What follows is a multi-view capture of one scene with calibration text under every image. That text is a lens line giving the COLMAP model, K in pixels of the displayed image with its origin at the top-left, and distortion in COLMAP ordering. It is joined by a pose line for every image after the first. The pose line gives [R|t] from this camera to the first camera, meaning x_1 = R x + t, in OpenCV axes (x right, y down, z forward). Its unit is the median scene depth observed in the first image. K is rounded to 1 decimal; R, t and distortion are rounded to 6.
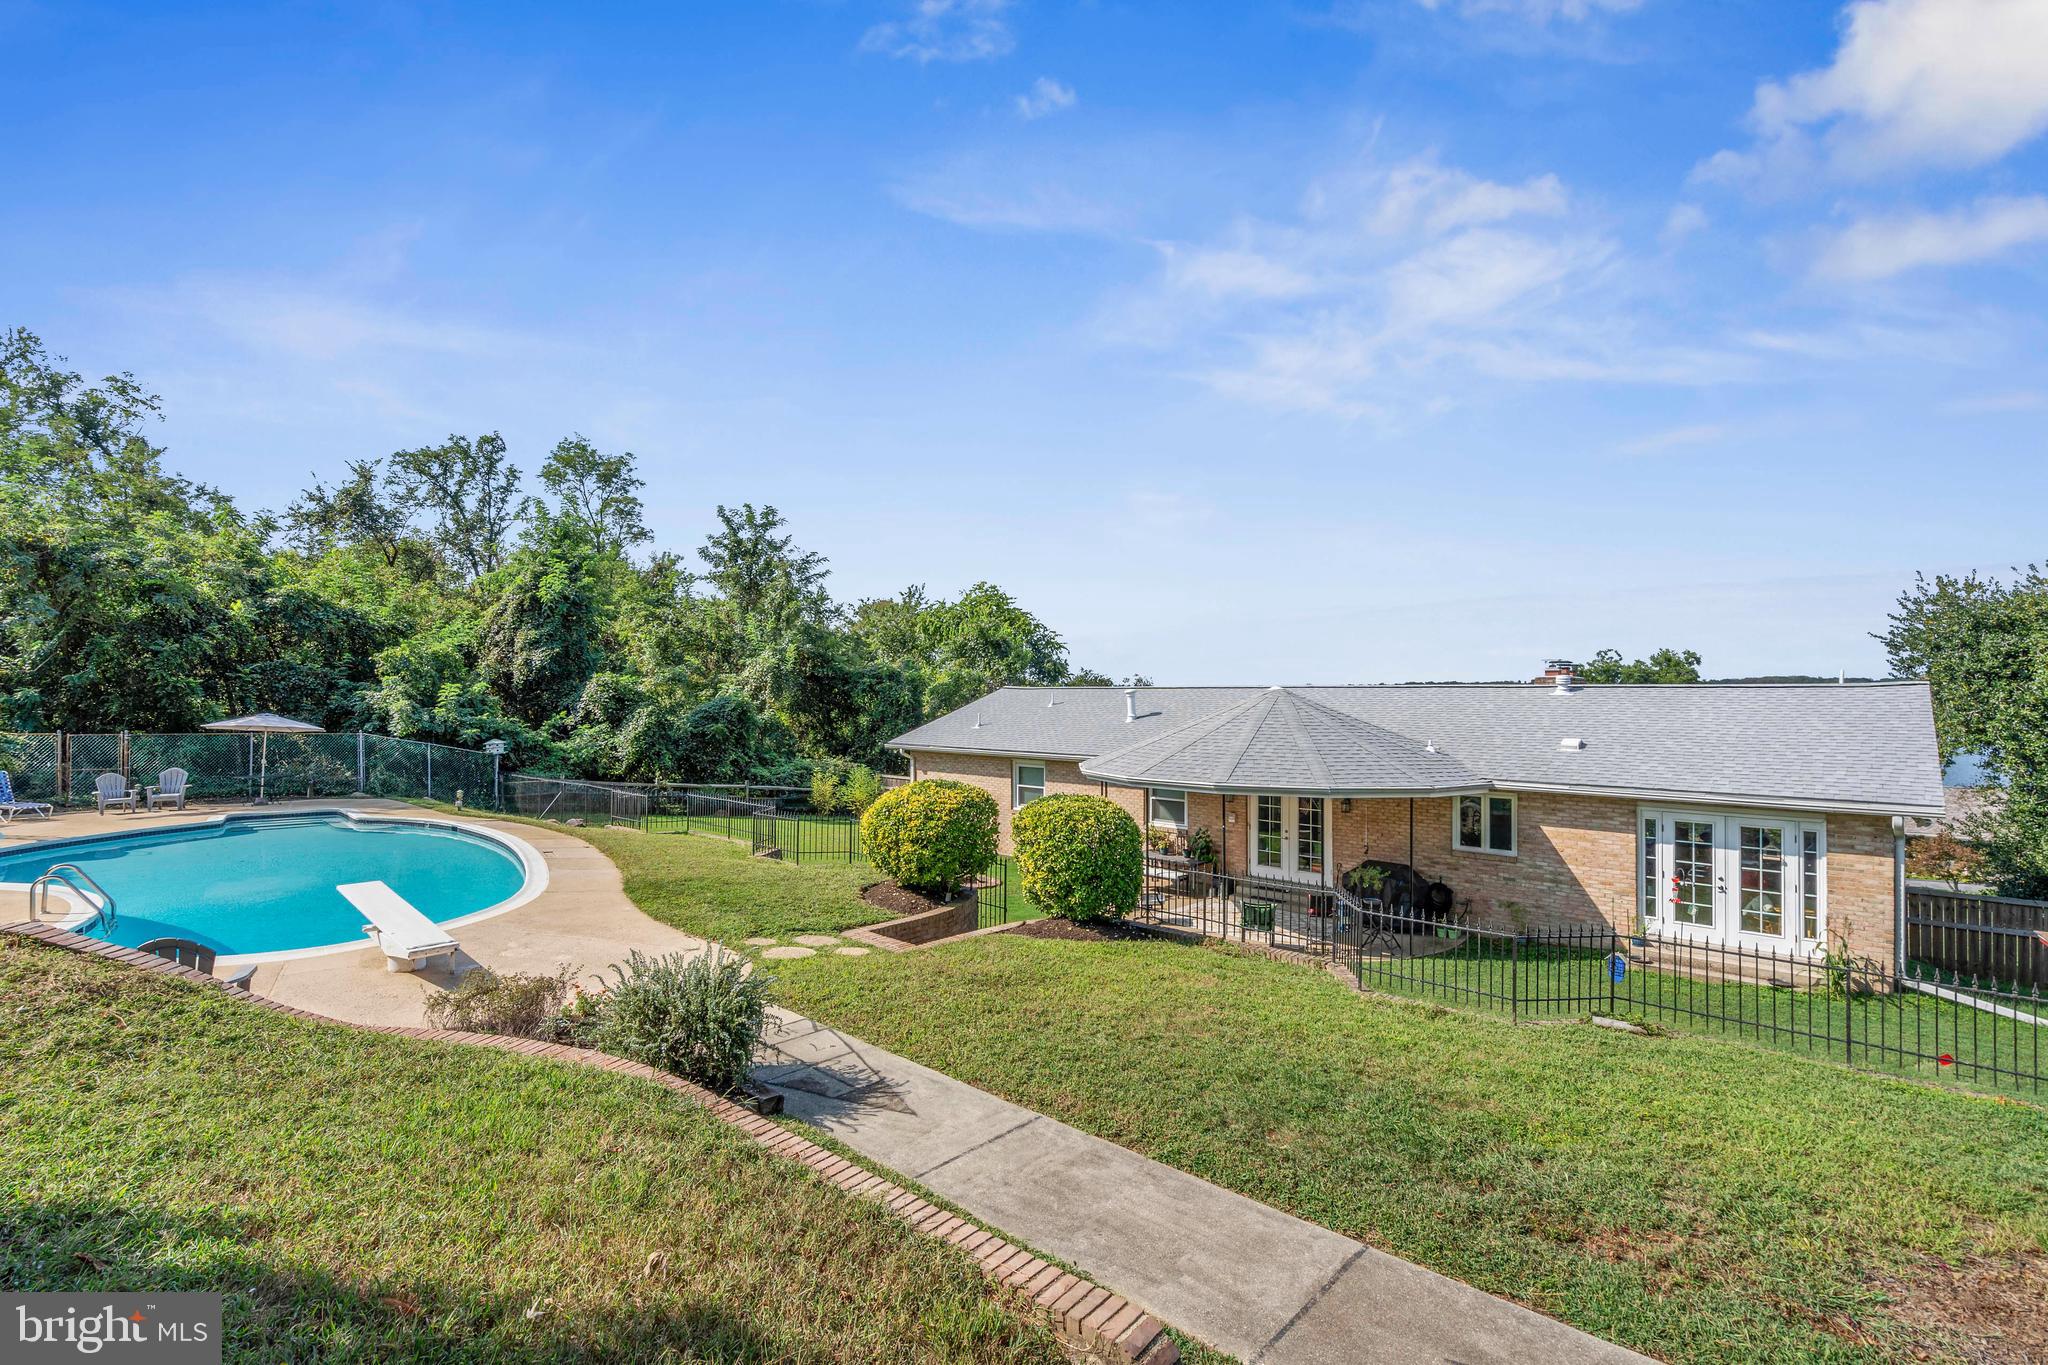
lens RADIAL K [[936.7, 0, 1034.8], [0, 936.7, 685.3], [0, 0, 1]] dist [0.000732, 0.000203]
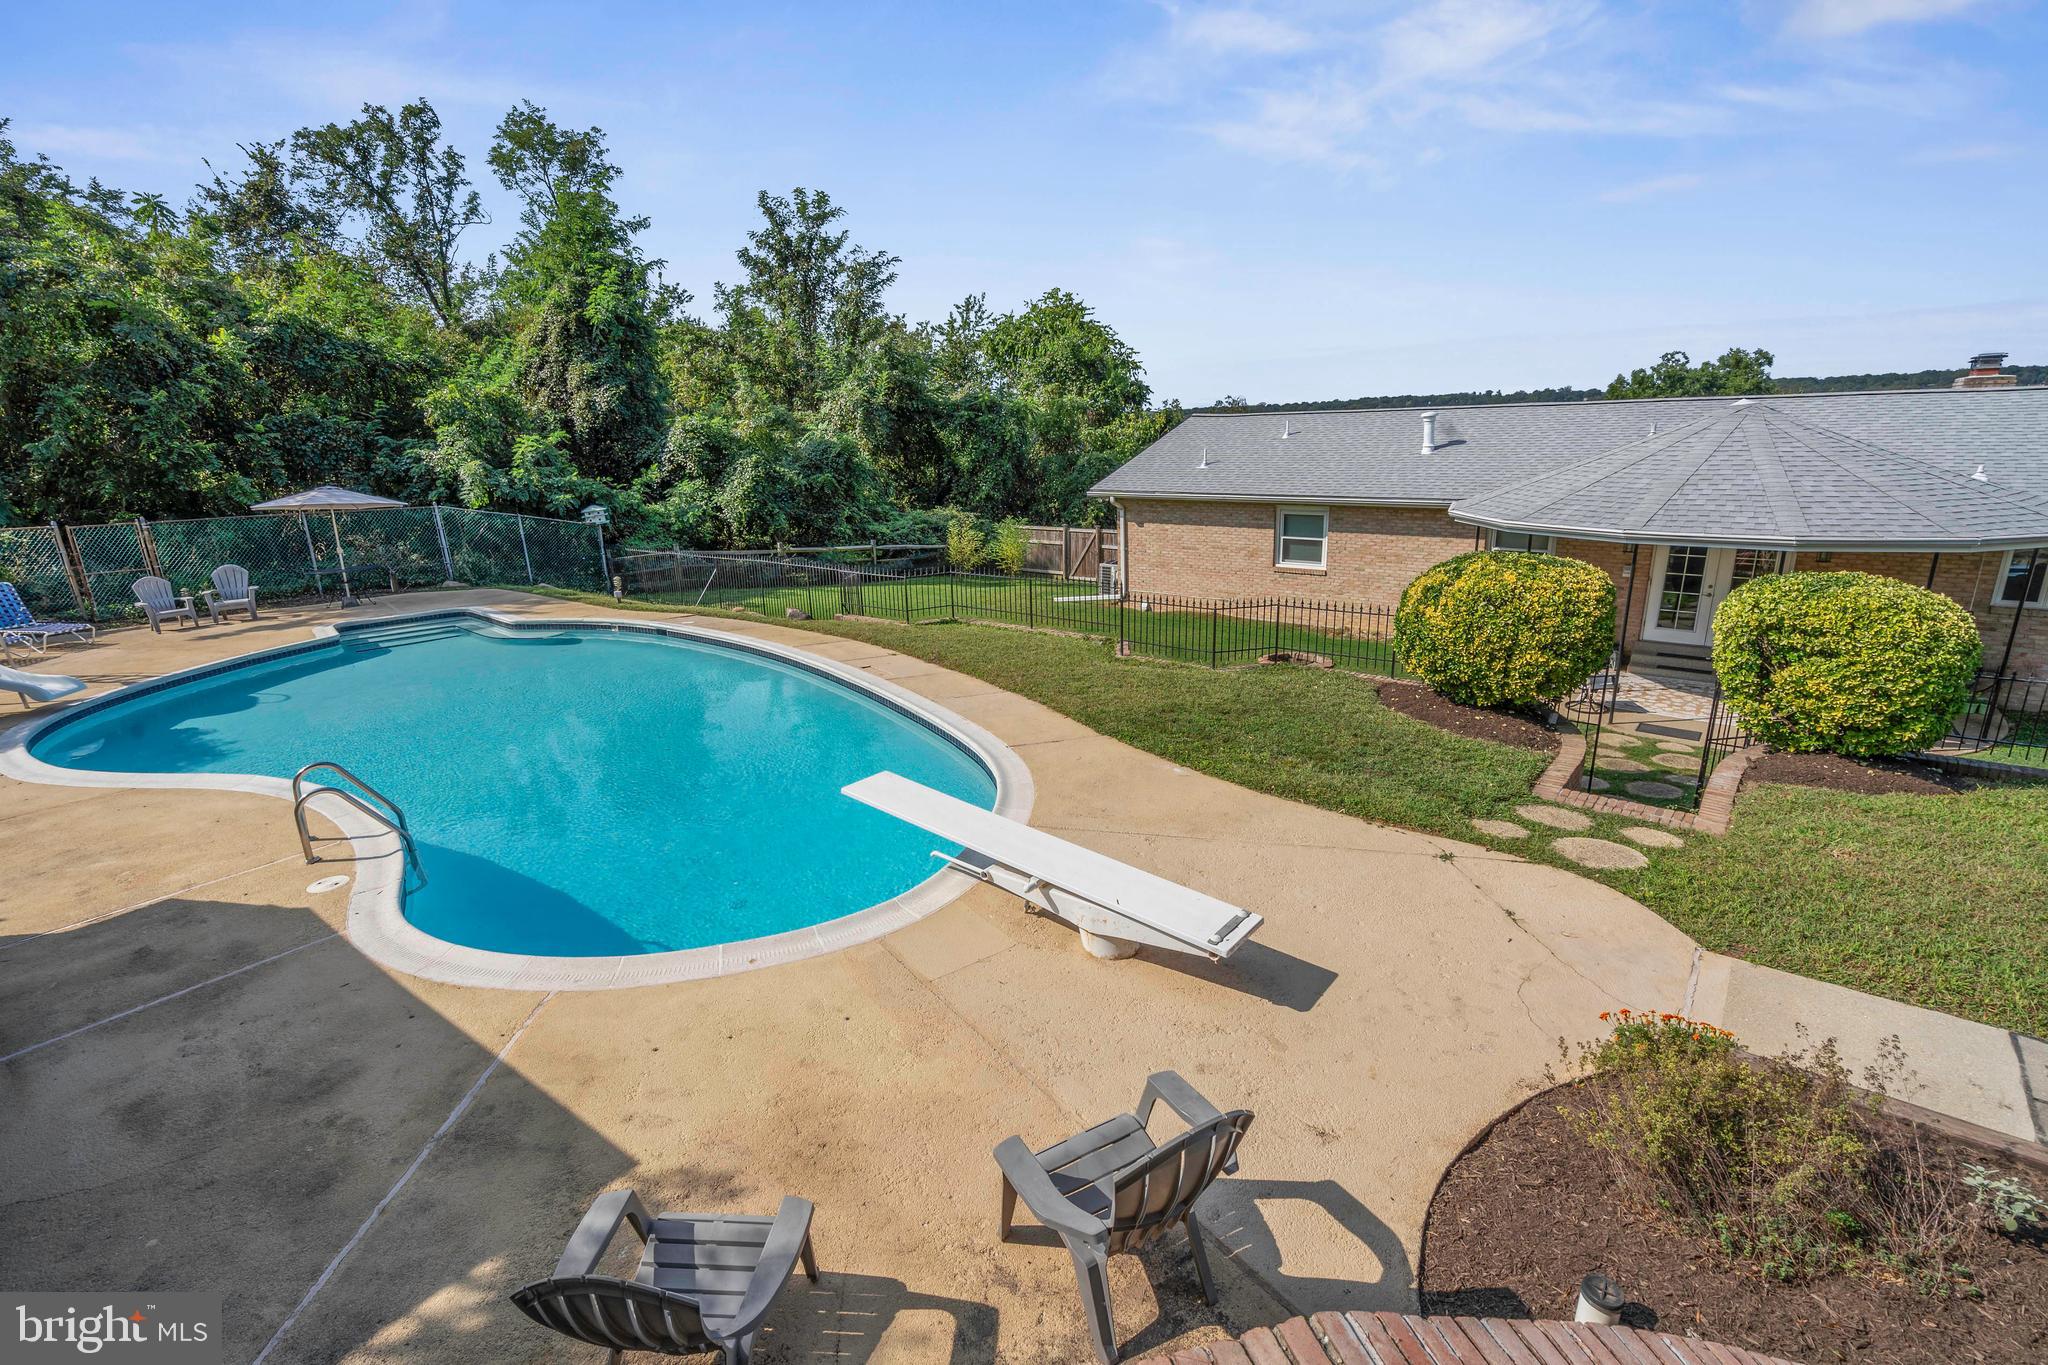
lens RADIAL K [[939.0, 0, 1045.2], [0, 939.0, 684.0], [0, 0, 1]] dist [-0.002493, 0.001331]
pose [[0.997193, -0.051813, 0.054044, -0.217937], [0.034791, 0.959865, 0.278295, -0.005367], [-0.066294, -0.275634, 0.958974, 0.144243]]
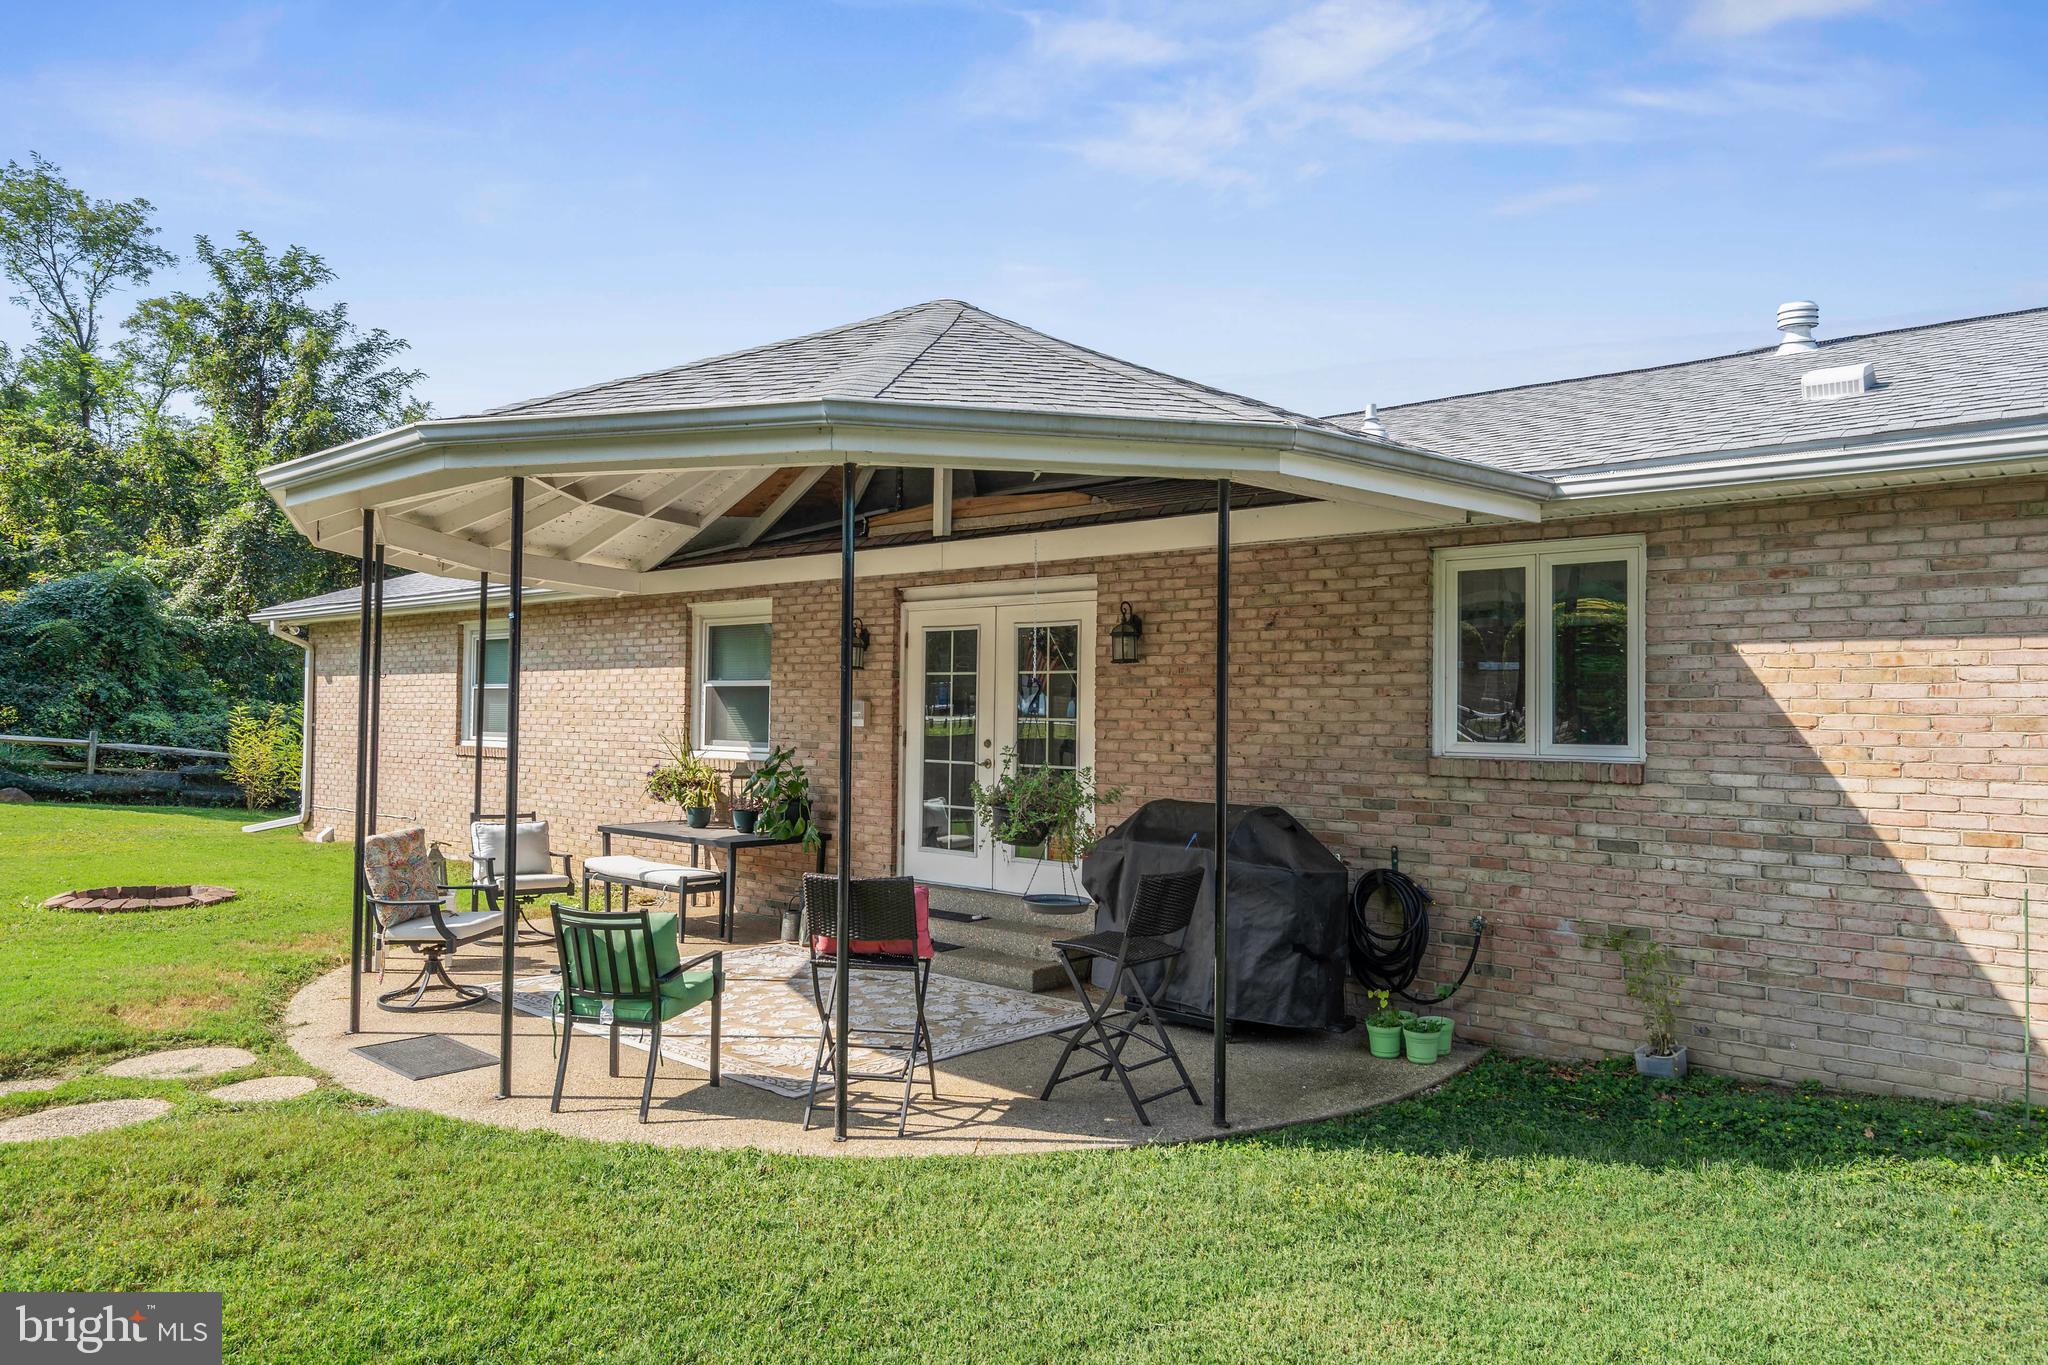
lens RADIAL K [[1370.6, 0, 1035.4], [0, 1370.6, 668.3], [0, 0, 1]] dist [0.006431, 0.005324]
pose [[0.999784, 0.012969, 0.016260, 0.170072], [-0.012550, 0.999594, -0.025598, 0.086789], [-0.016586, 0.025388, 0.999540, 0.310479]]
